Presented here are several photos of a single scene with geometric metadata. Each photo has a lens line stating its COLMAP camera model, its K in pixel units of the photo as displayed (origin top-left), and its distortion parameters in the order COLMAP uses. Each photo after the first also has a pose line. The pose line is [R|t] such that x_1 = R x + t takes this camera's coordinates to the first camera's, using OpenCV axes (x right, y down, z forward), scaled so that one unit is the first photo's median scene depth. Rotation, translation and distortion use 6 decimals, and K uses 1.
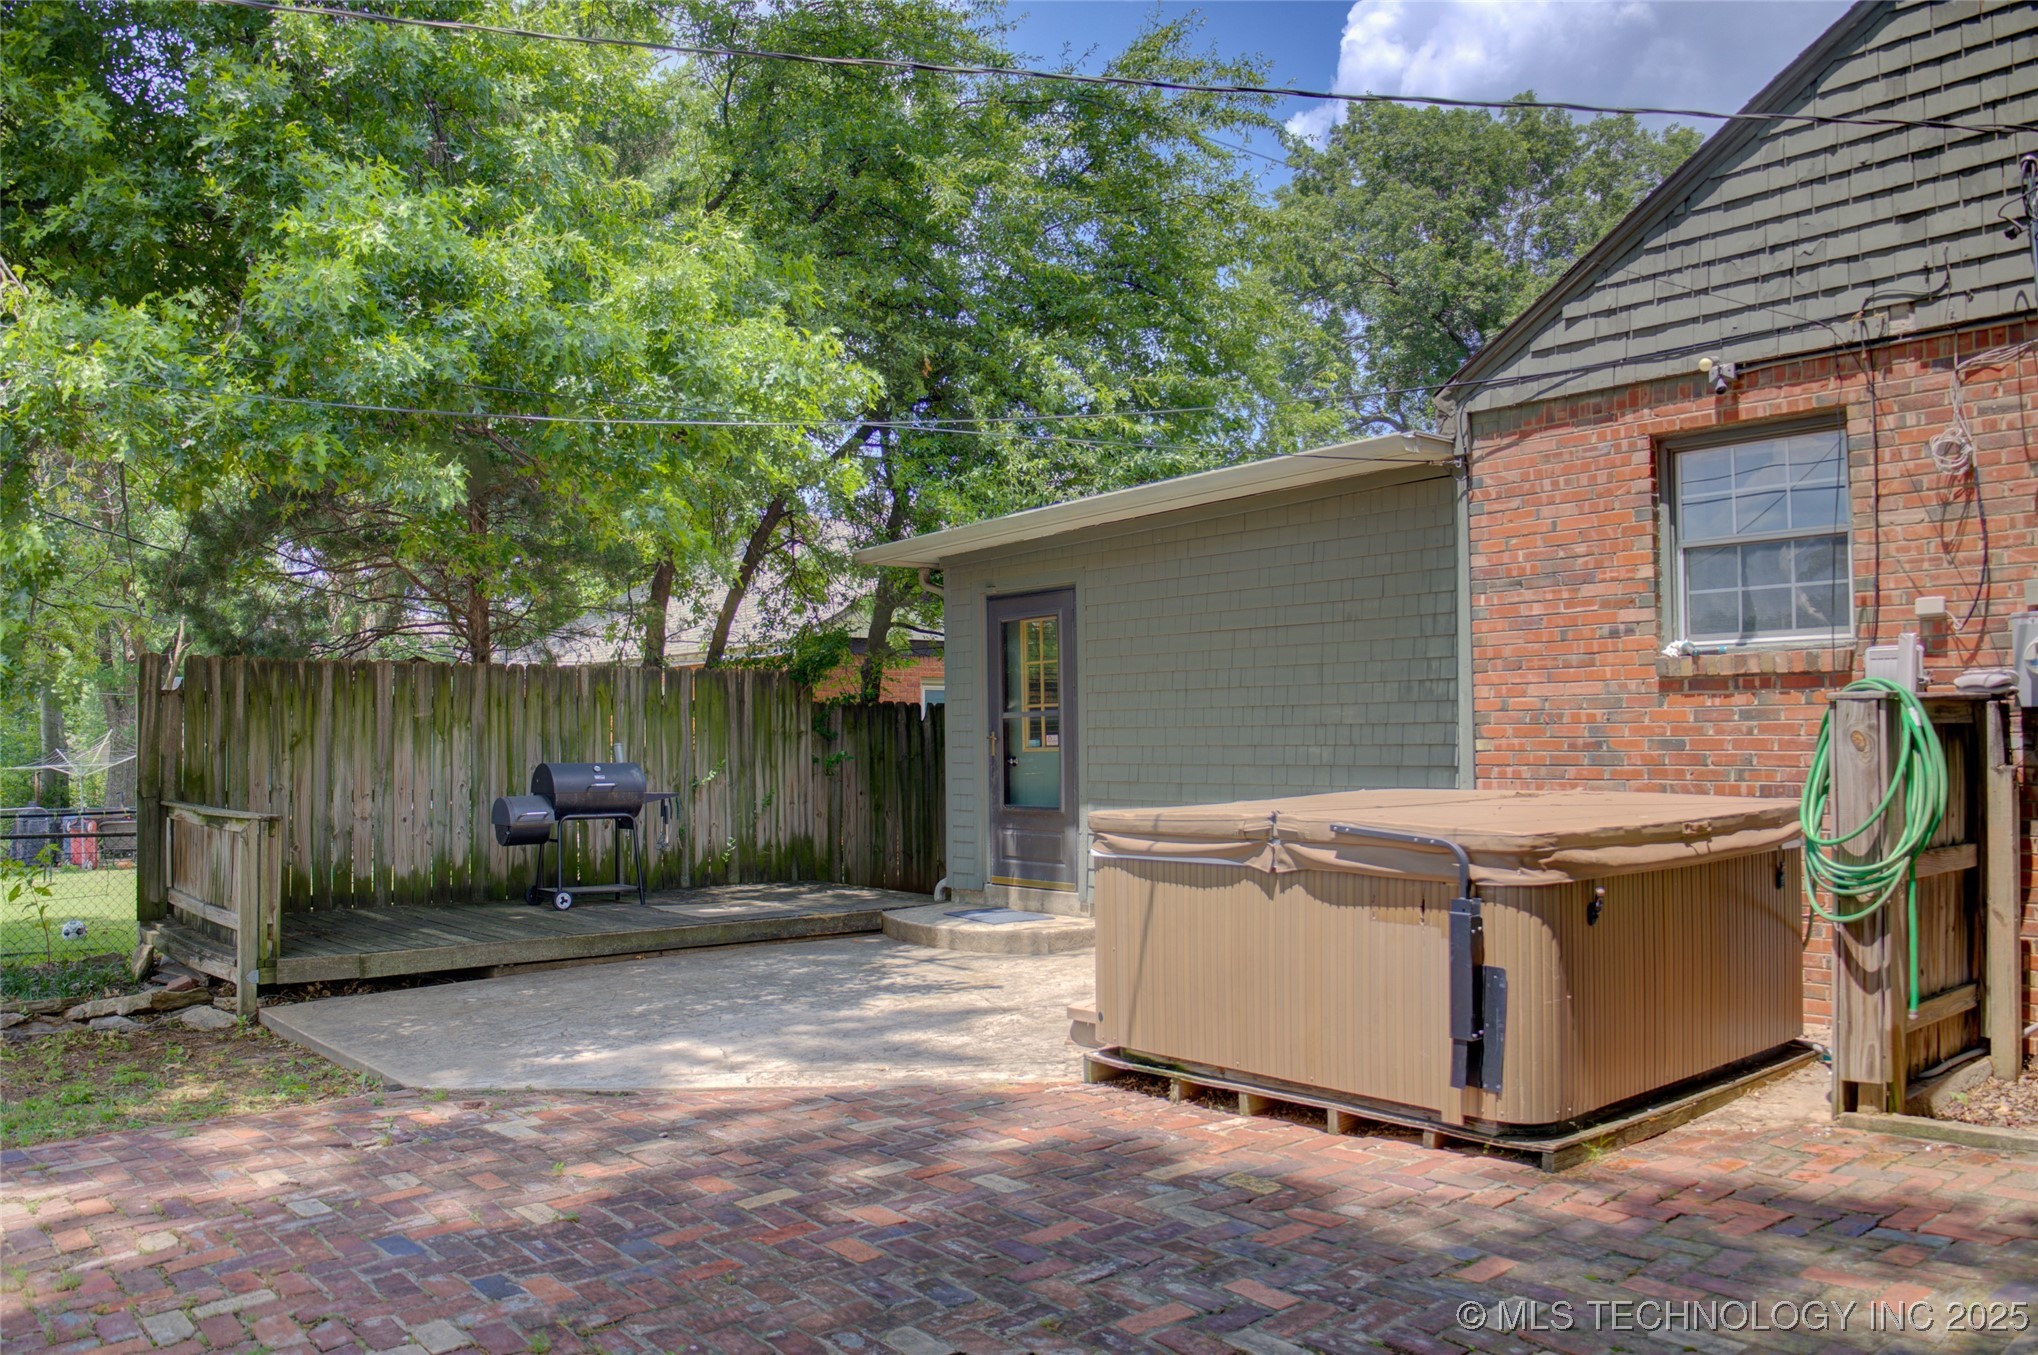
lens RADIAL K [[1565.5, 0, 1019.0], [0, 1565.5, 677.5], [0, 0, 1]] dist [-0.088328, 0.001286]
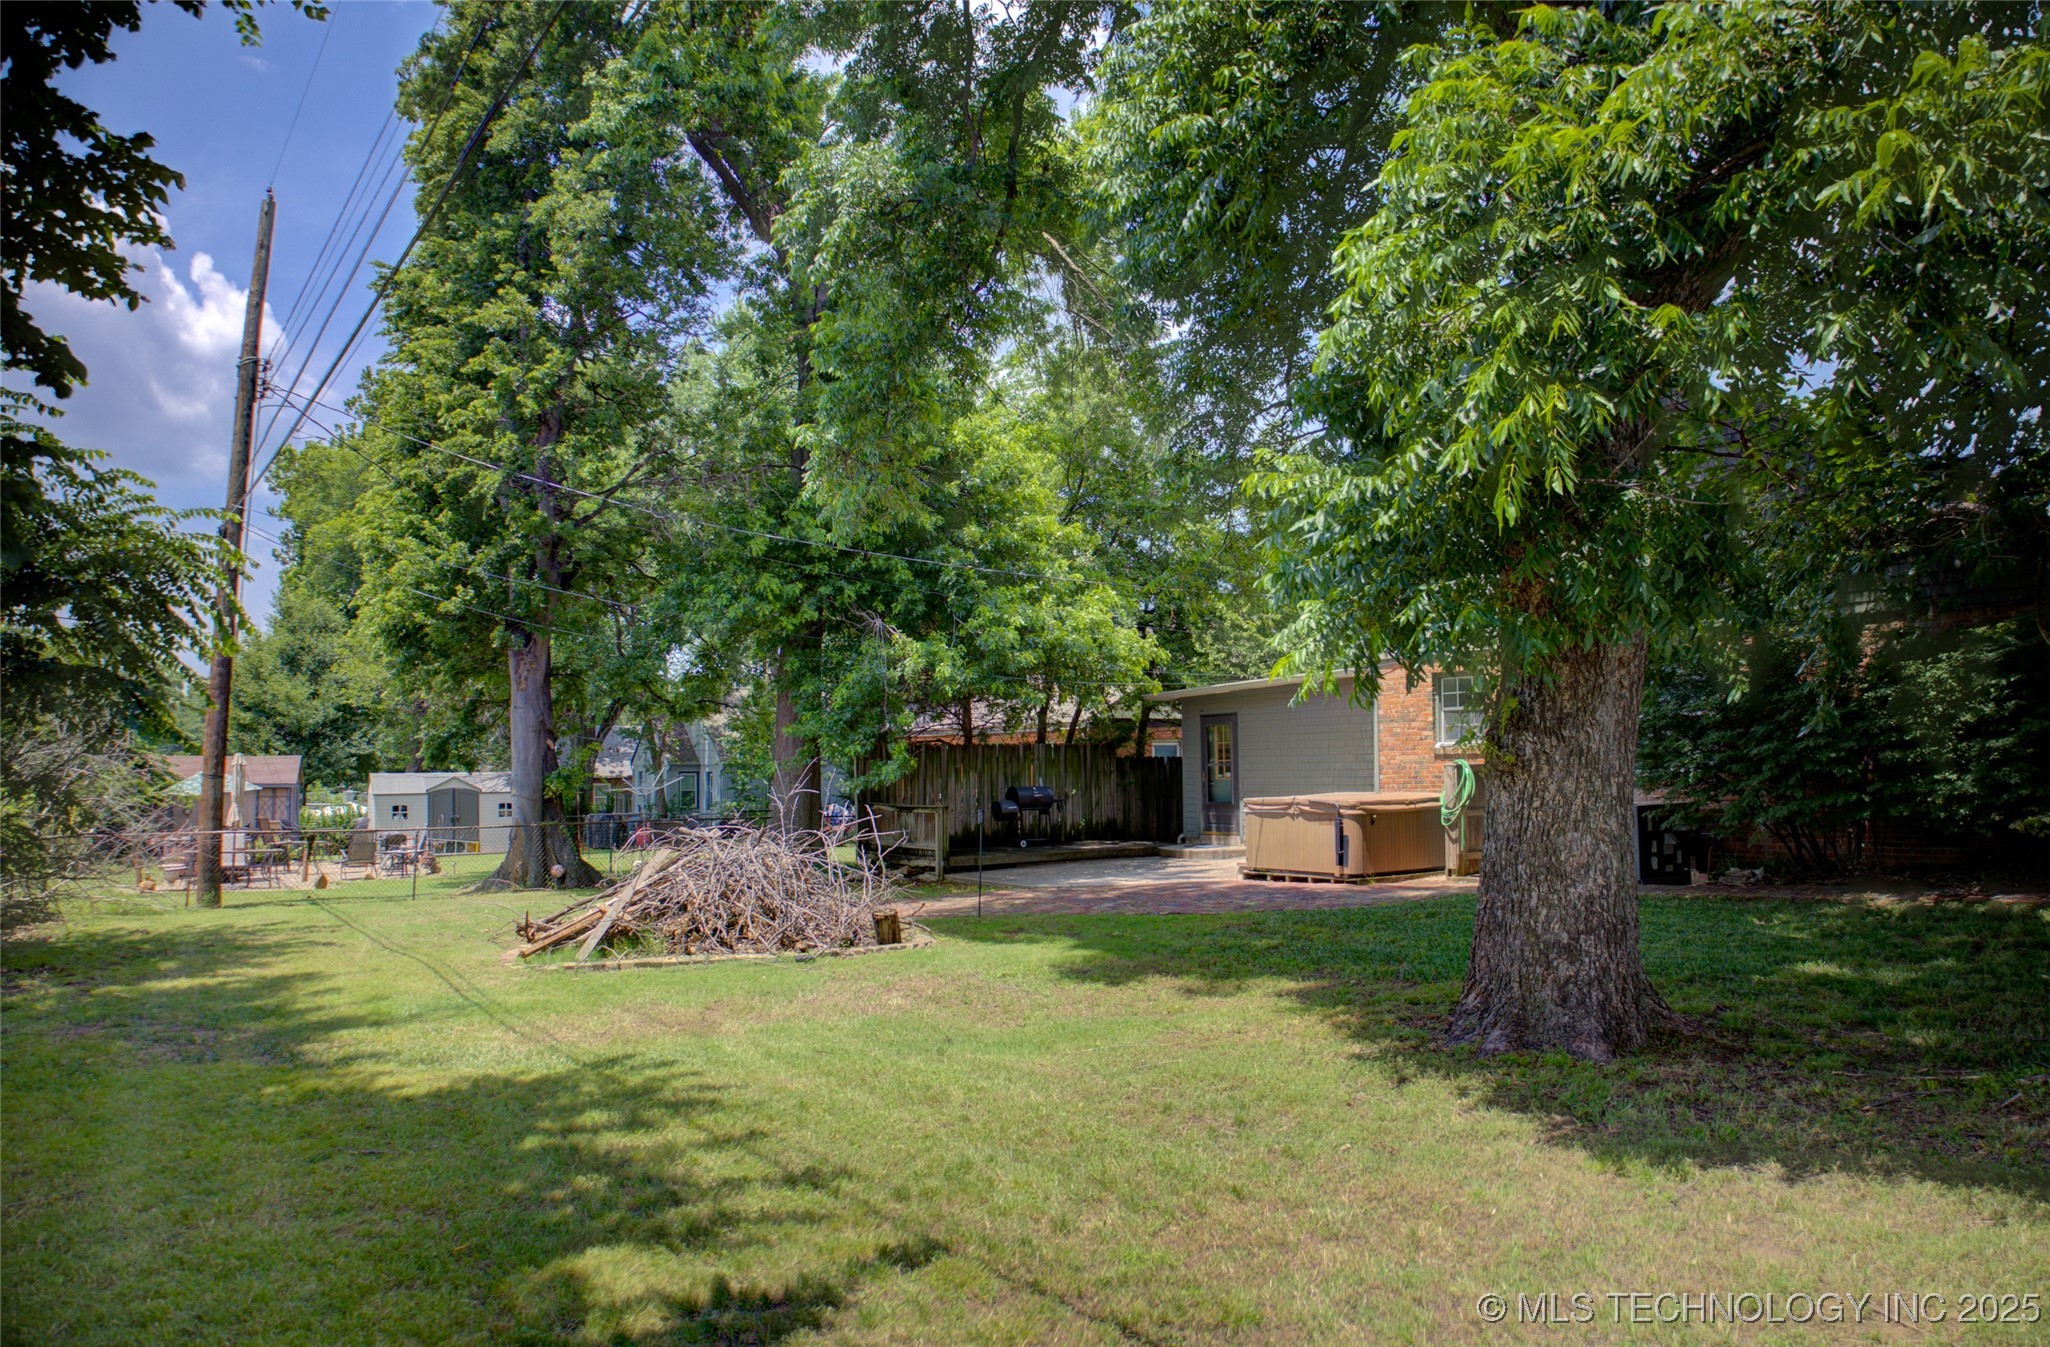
lens RADIAL K [[1375.8, 0, 1025.0], [0, 1375.8, 673.5], [0, 0, 1]] dist [-0.118514, 0.000265]
pose [[0.993420, -0.008471, -0.114216, -0.079536], [0.005341, 0.999602, -0.027684, -0.098952], [0.114405, 0.026892, 0.993070, -1.891086]]
